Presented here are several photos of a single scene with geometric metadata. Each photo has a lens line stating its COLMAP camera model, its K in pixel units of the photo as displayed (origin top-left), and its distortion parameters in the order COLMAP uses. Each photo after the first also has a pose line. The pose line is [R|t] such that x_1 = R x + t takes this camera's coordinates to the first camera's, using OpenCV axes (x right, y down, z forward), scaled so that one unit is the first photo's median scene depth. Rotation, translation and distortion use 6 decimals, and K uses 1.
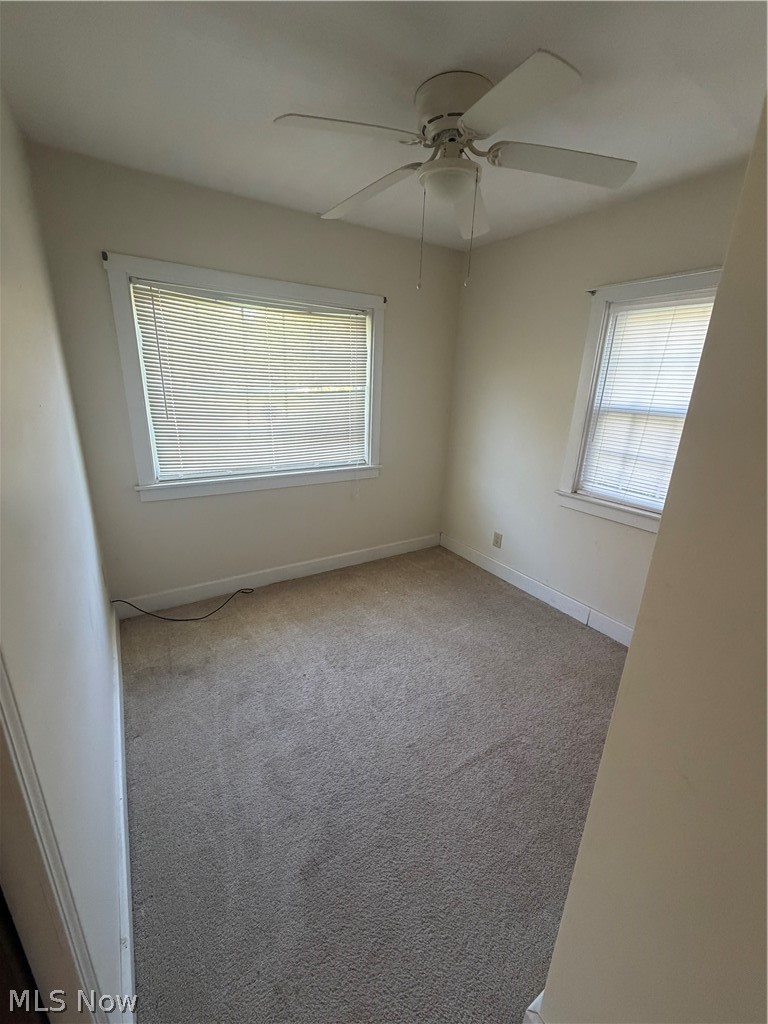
lens RADIAL K [[409.6, 0, 389.8], [0, 409.6, 511.2], [0, 0, 1]] dist [-0.004221, -0.000045]
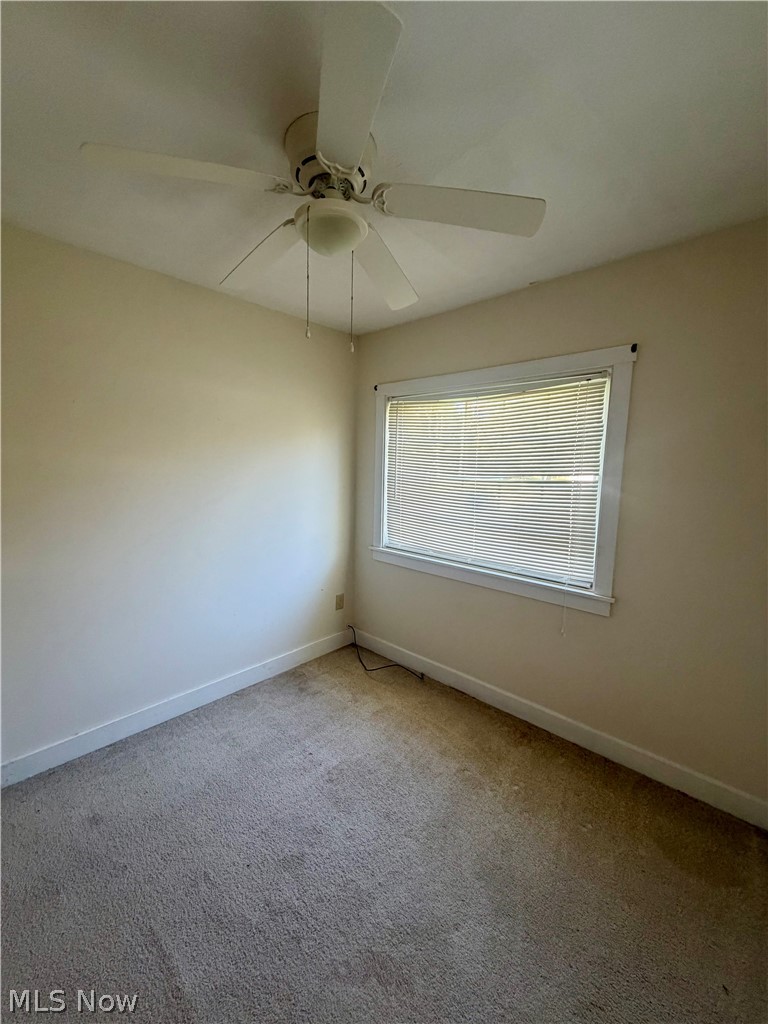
lens RADIAL K [[409.6, 0, 386.3], [0, 409.6, 509.1], [0, 0, 1]] dist [-0.004221, -0.000045]
pose [[0.248154, 0.065686, -0.966491, 0.542846], [-0.315709, 0.948711, -0.016583, -0.138576], [0.915831, 0.309245, 0.256164, 0.555880]]
